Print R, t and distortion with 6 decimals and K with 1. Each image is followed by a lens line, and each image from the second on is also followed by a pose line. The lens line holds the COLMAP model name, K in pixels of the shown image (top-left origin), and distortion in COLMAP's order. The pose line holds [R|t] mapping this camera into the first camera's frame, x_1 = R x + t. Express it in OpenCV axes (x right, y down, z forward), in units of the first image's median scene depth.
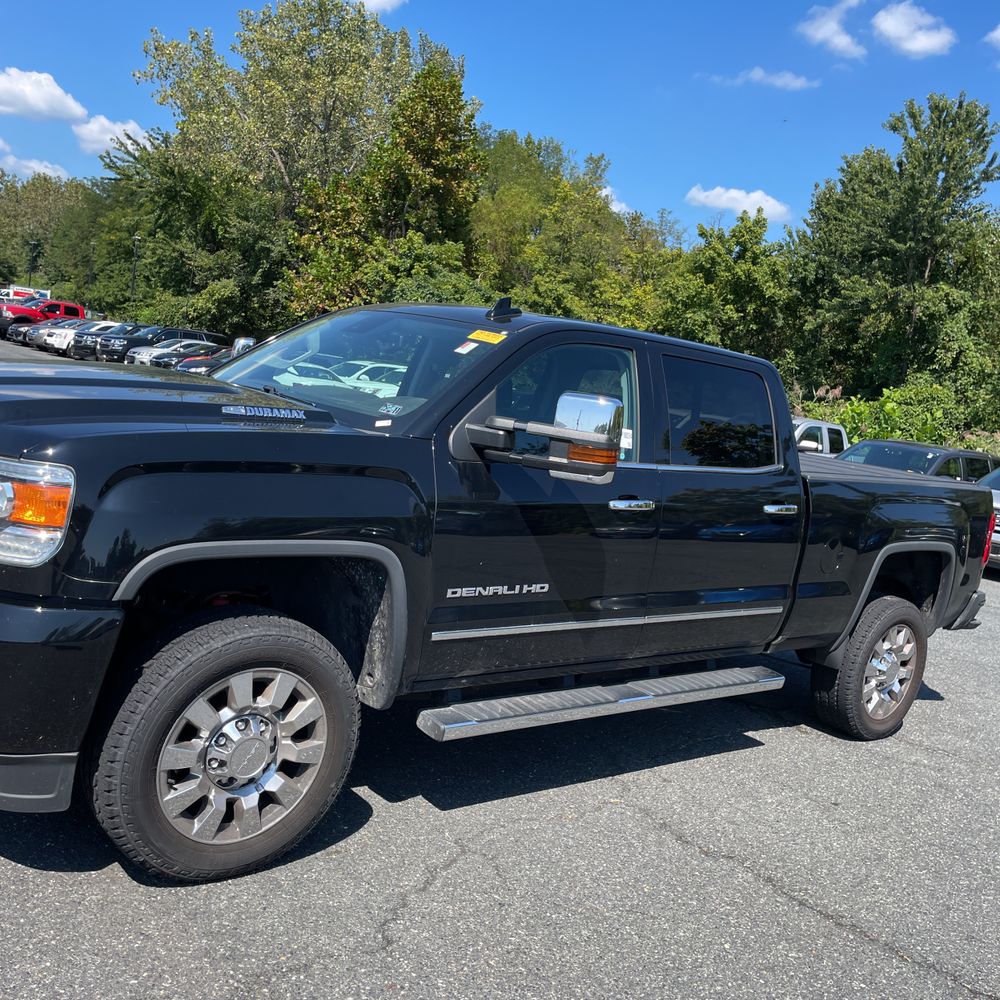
lens RADIAL K [[1003.5, 0, 499.3], [0, 1003.5, 504.0], [0, 0, 1]] dist [0.099877, -0.148066]
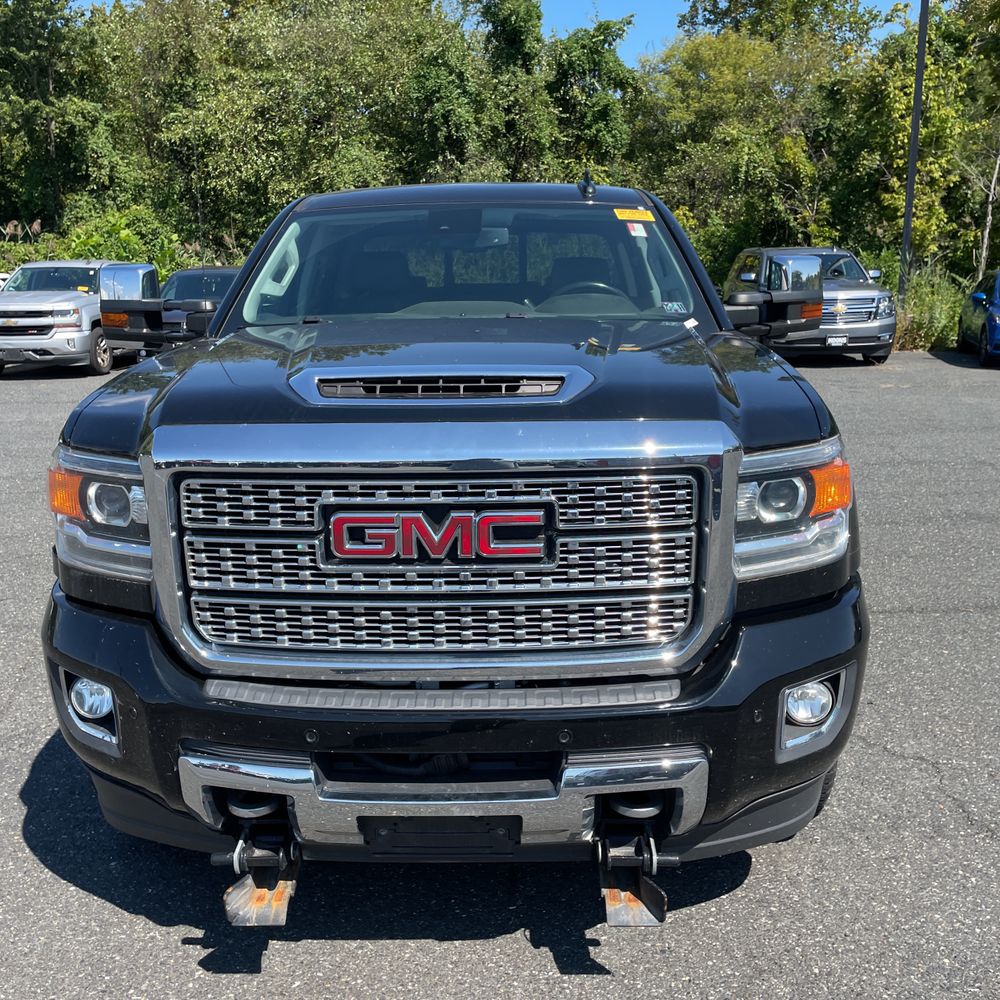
lens RADIAL K [[1010.9, 0, 500.0], [0, 1010.9, 500.0], [0, 0, 1]] dist [0.089439, -0.114617]
pose [[0.658013, -0.328014, 0.677809, -0.075486], [0.211593, 0.944413, 0.251620, -0.016264], [-0.722667, -0.022150, 0.690842, 0.037232]]
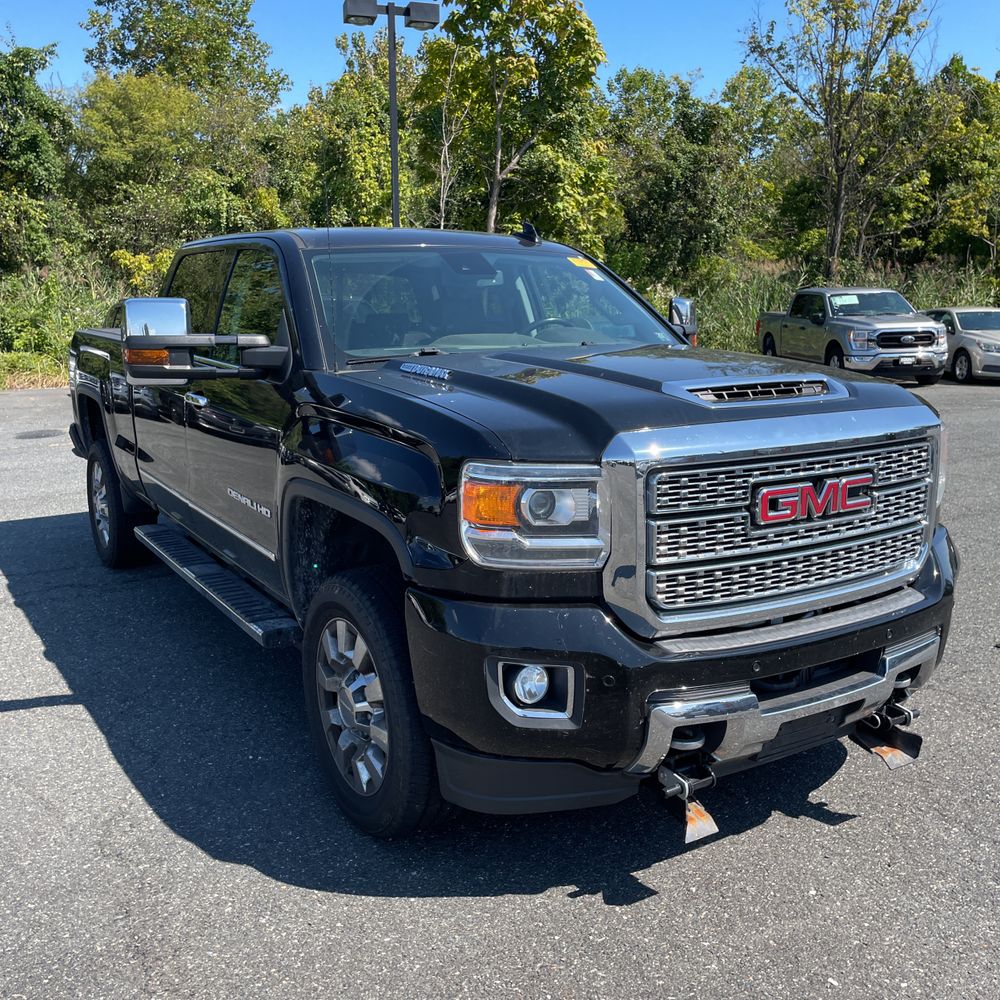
lens RADIAL K [[1011.2, 0, 499.8], [0, 1011.2, 513.8], [0, 0, 1]] dist [0.087405, -0.115926]
pose [[0.153366, -0.353351, 0.922833, -0.108035], [0.155056, 0.930919, 0.330678, -0.026686], [-0.975929, 0.092376, 0.197560, 0.078898]]
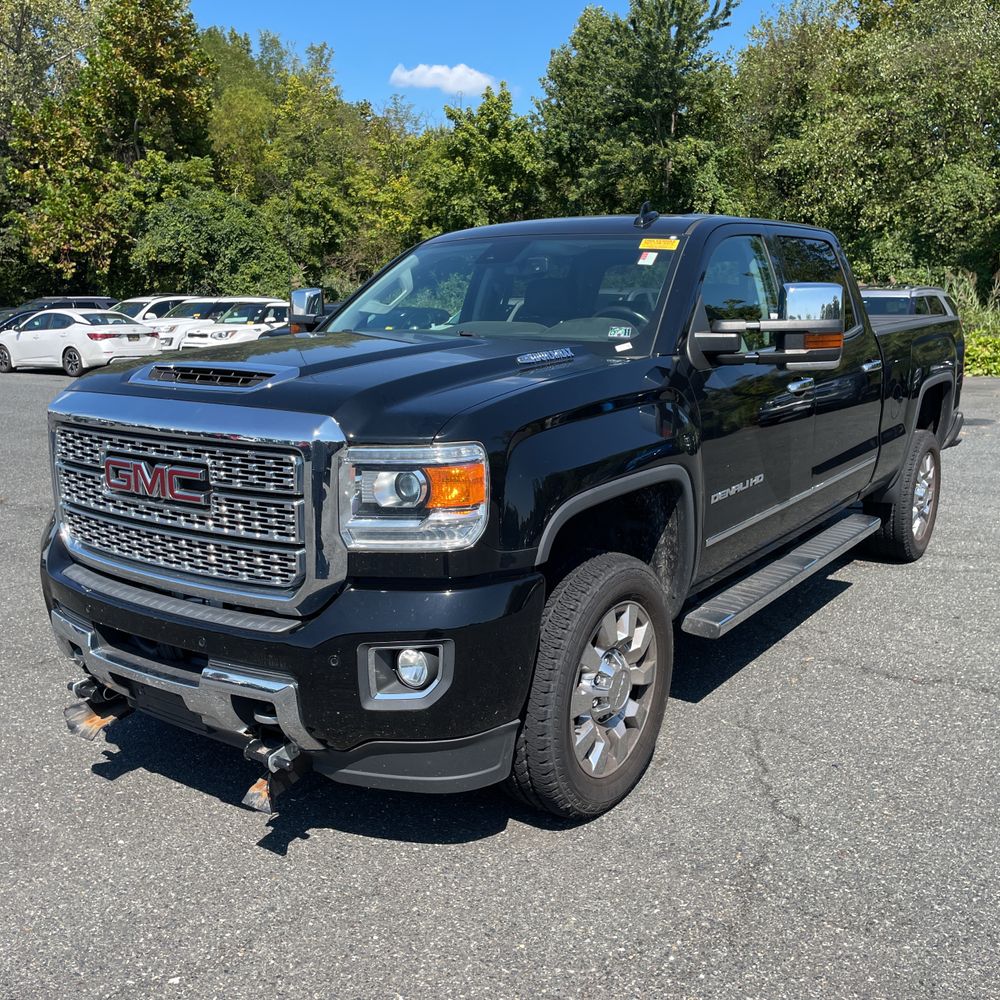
lens RADIAL K [[1010.9, 0, 500.0], [0, 1010.9, 500.0], [0, 0, 1]] dist [0.089439, -0.114617]
pose [[0.957192, -0.204293, 0.205054, -0.038165], [0.184615, 0.976510, 0.111107, -0.005354], [-0.222935, -0.068494, 0.972424, 0.002581]]
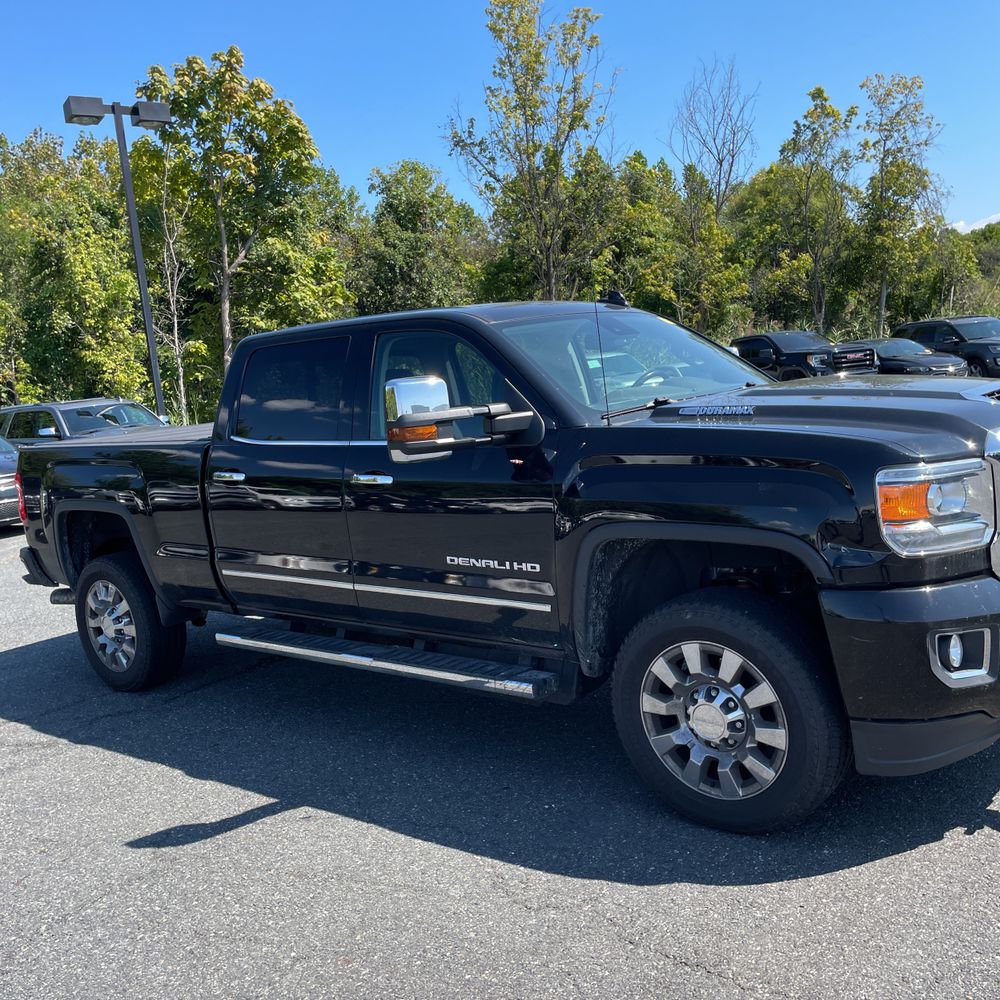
lens RADIAL K [[1009.5, 0, 502.8], [0, 1009.5, 523.9], [0, 0, 1]] dist [0.104199, -0.150915]
pose [[-0.183646, -0.284438, 0.940941, -0.114624], [0.194130, 0.927874, 0.318377, -0.034019], [-0.963633, 0.241133, -0.115183, 0.125841]]
